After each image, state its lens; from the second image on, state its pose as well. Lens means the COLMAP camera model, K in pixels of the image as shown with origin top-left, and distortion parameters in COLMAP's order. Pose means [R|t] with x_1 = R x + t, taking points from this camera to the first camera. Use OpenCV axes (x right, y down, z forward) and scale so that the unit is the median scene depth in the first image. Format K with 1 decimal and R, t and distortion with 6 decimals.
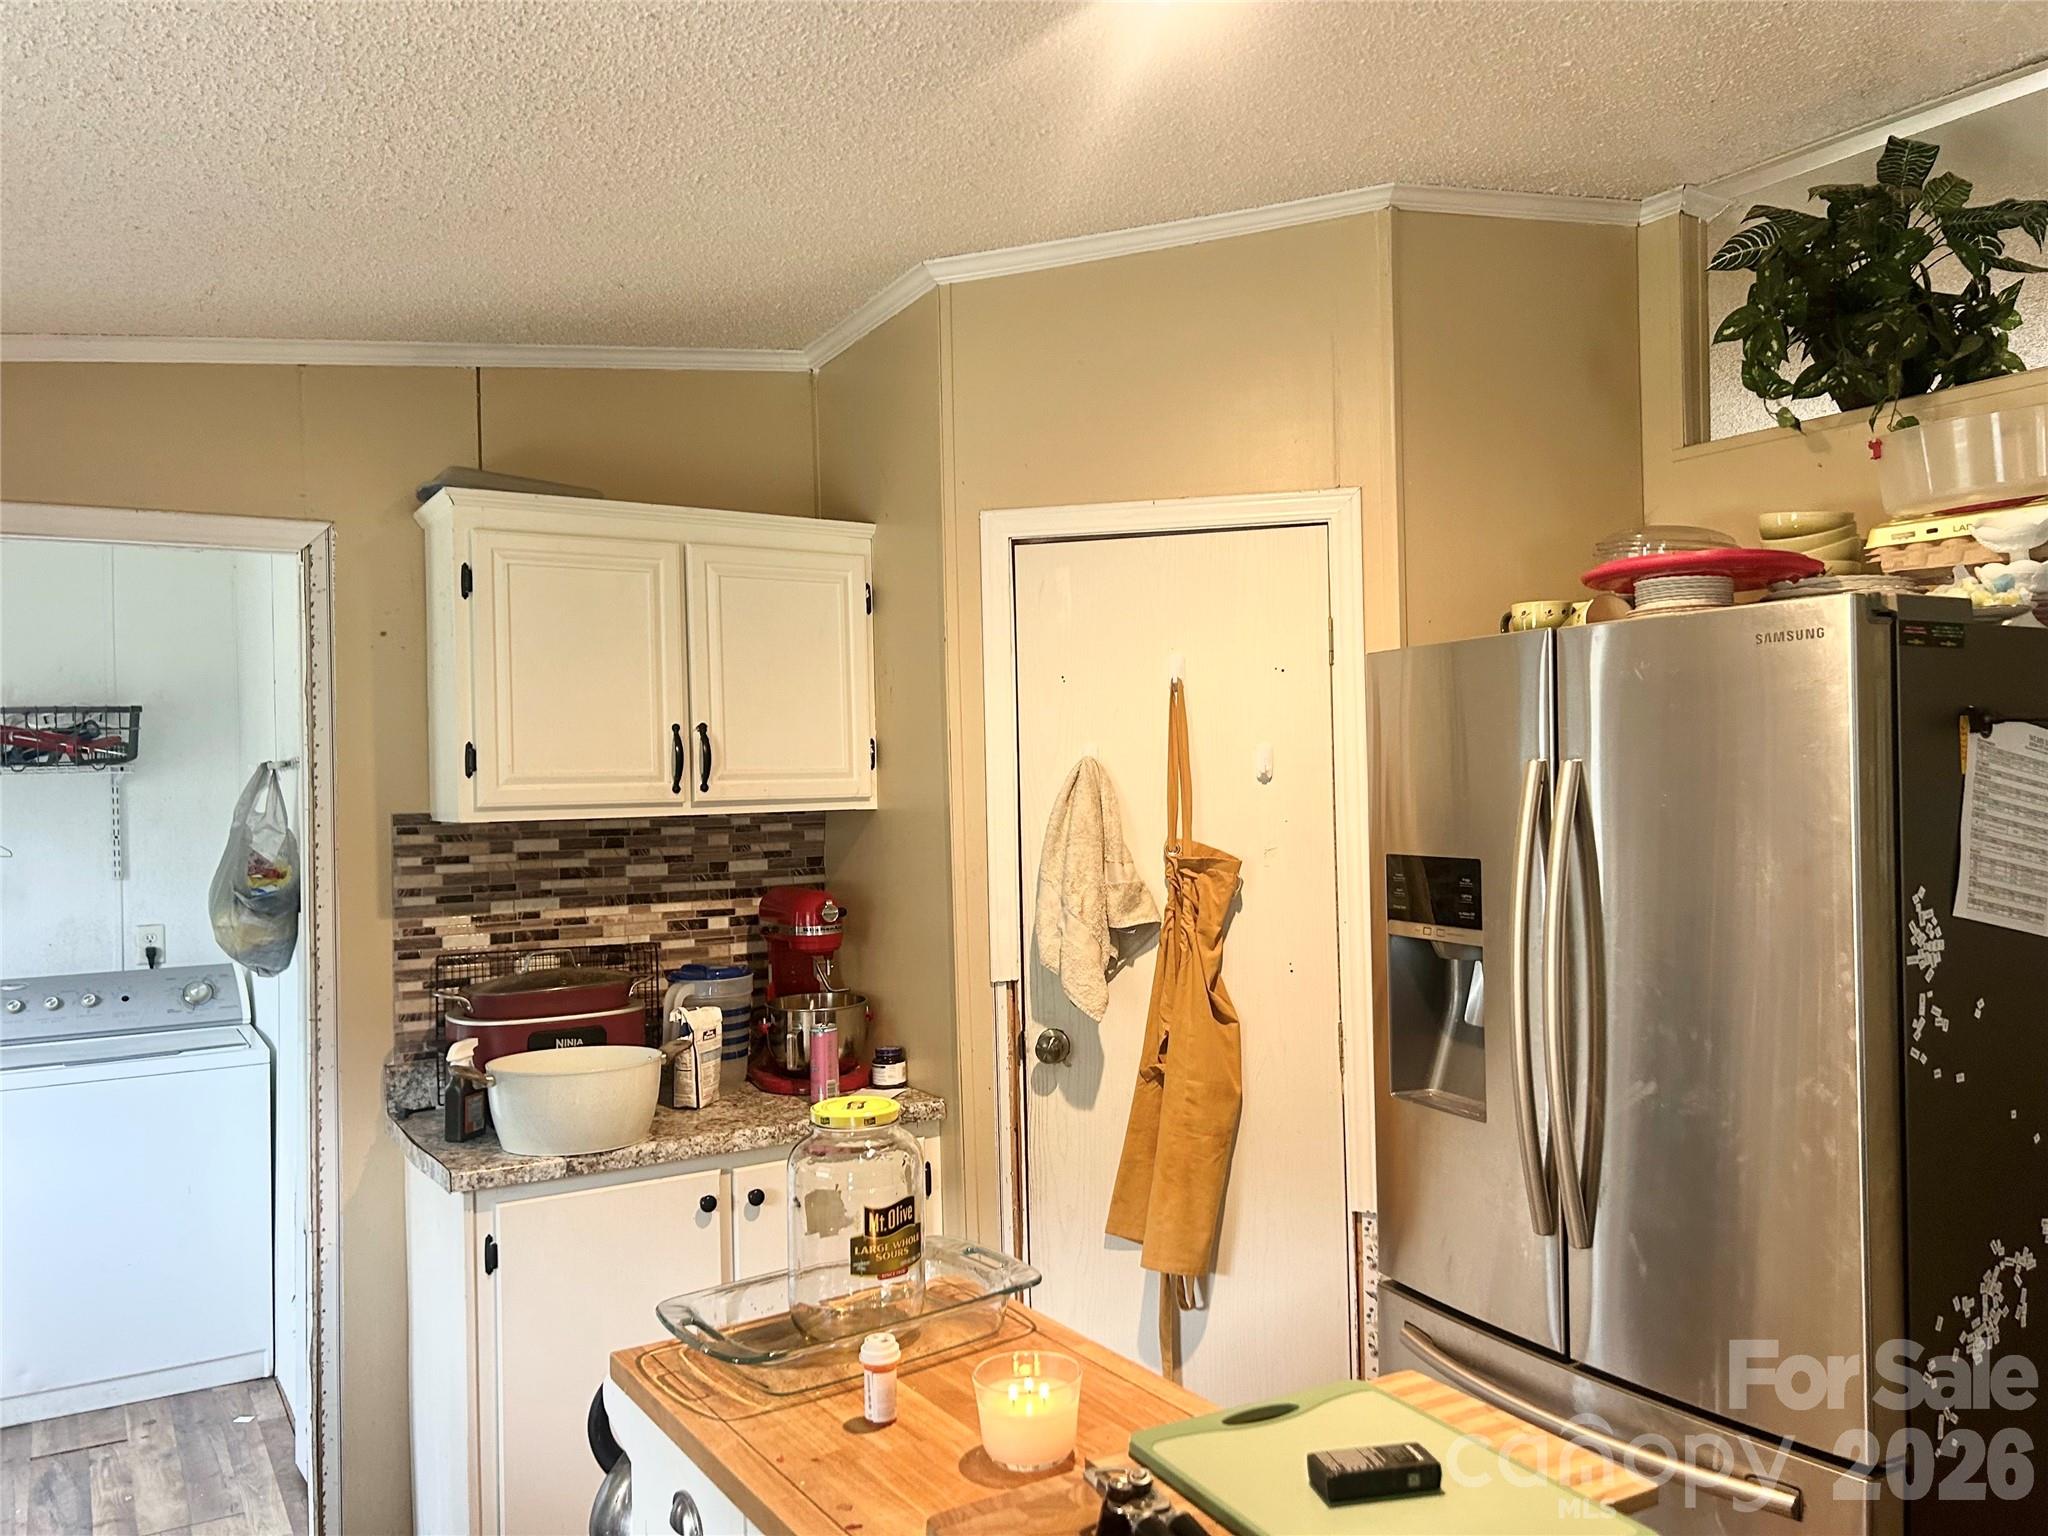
lens RADIAL K [[1523.0, 0, 1010.2], [0, 1523.0, 780.7], [0, 0, 1]] dist [0.053545, -0.057221]
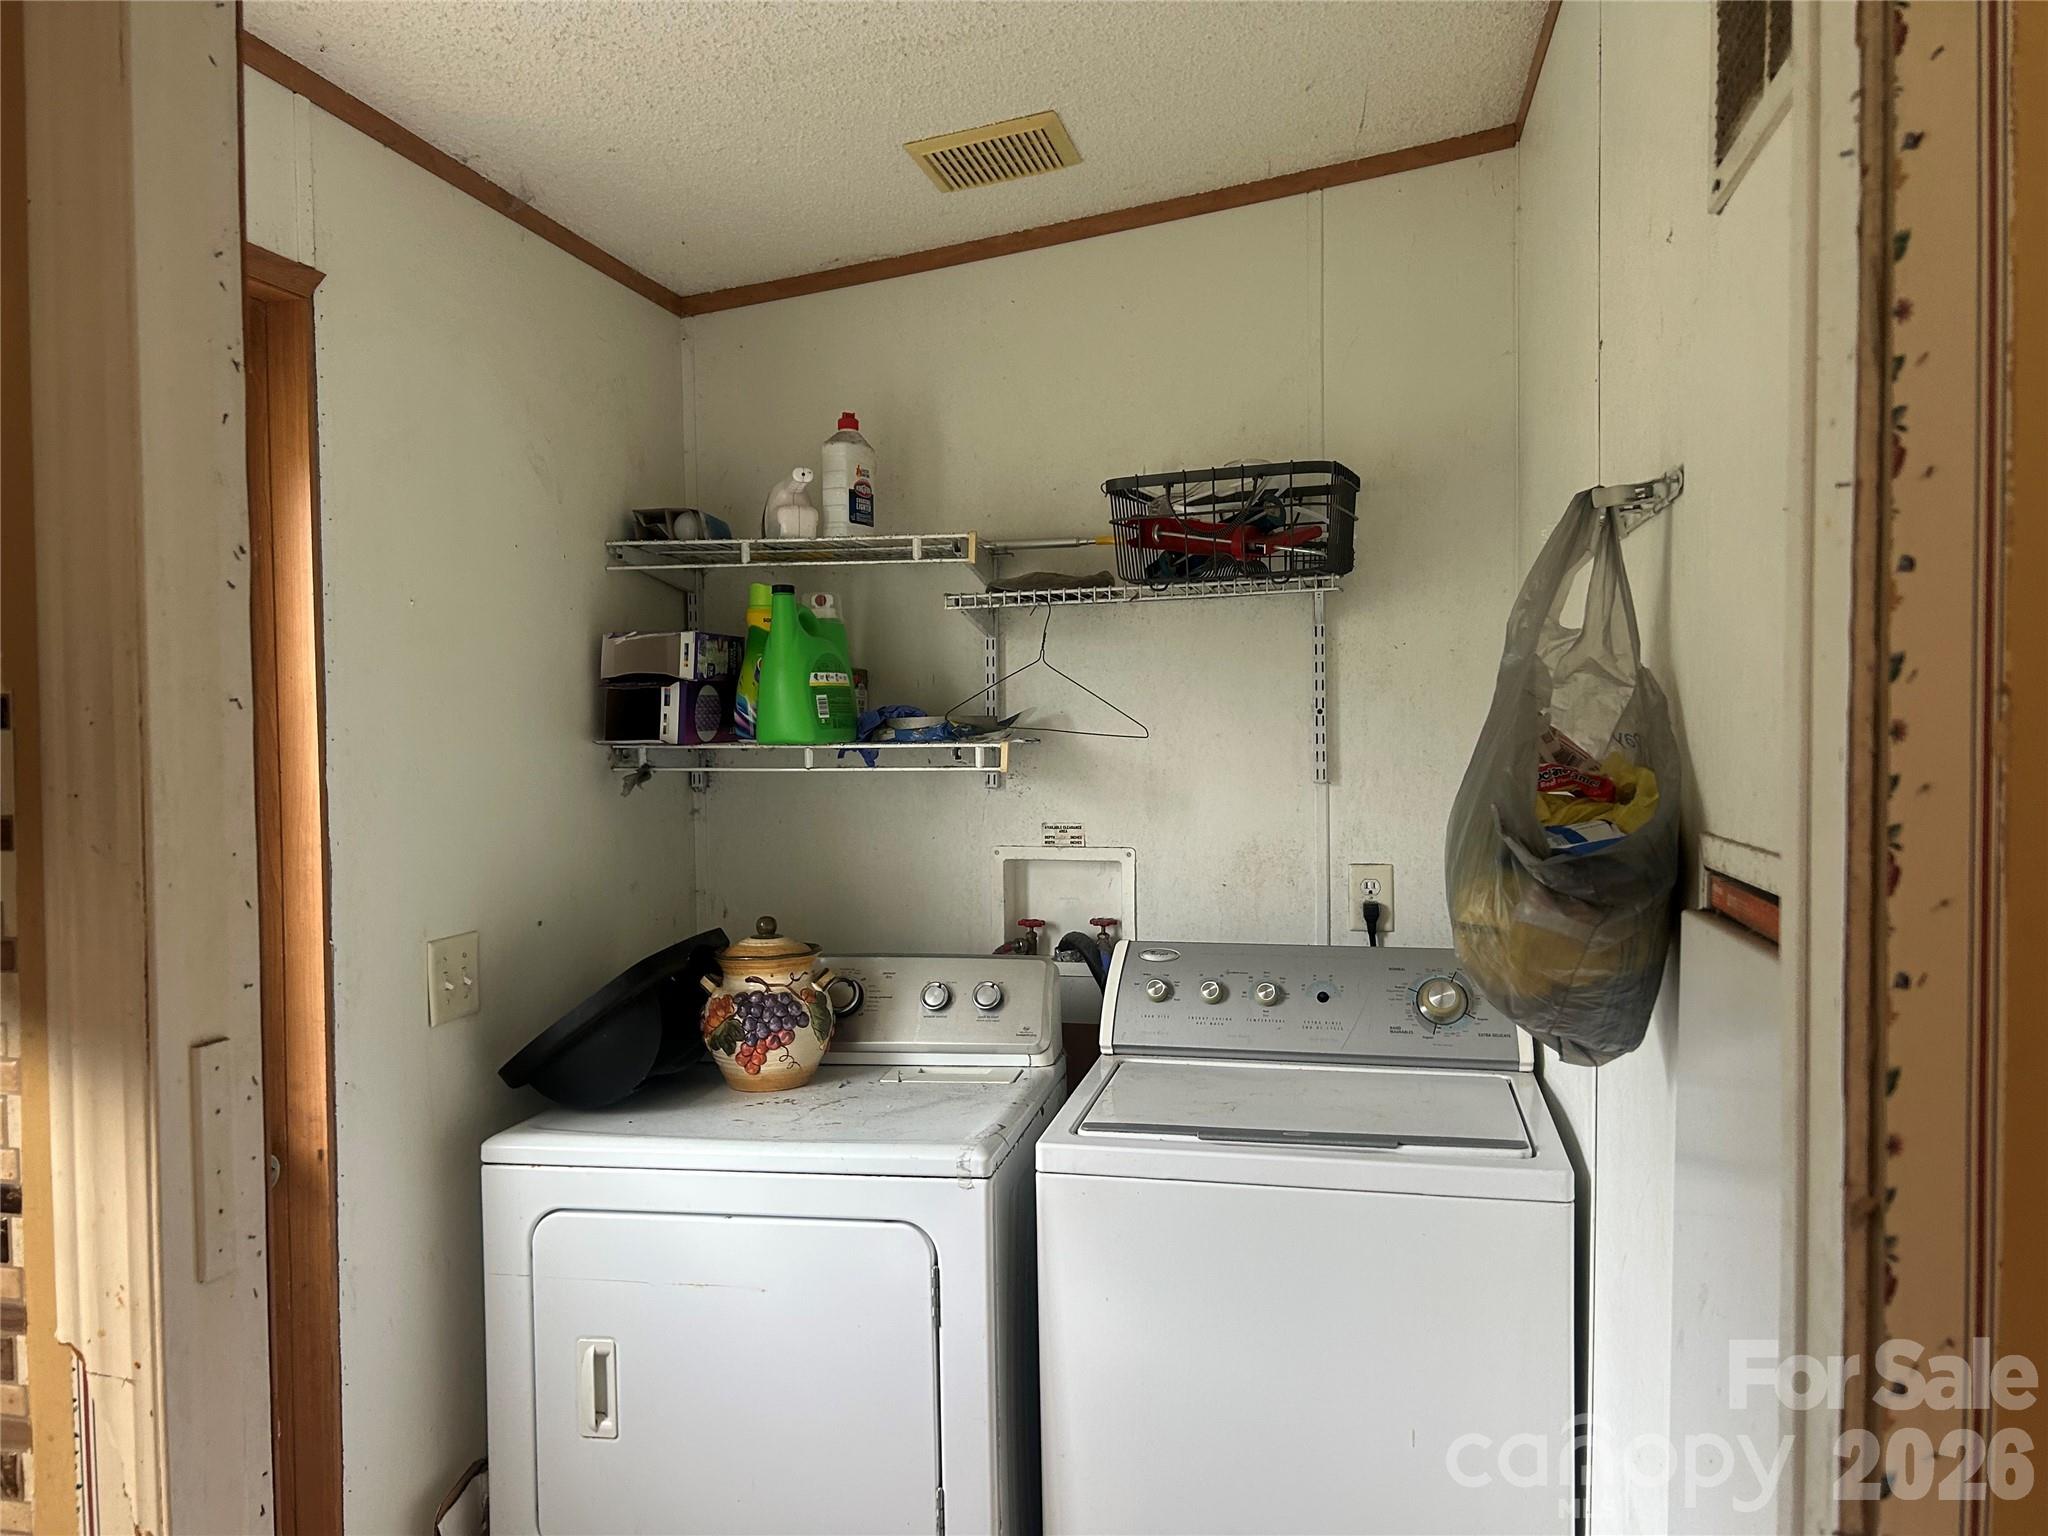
lens RADIAL K [[1523.0, 0, 1015.3], [0, 1523.0, 776.0], [0, 0, 1]] dist [0.053545, -0.057221]
pose [[0.709653, 0.038390, -0.703505, -0.268436], [0.000983, 0.998459, 0.055478, 0.030712], [0.704551, -0.040062, 0.708522, 0.535648]]
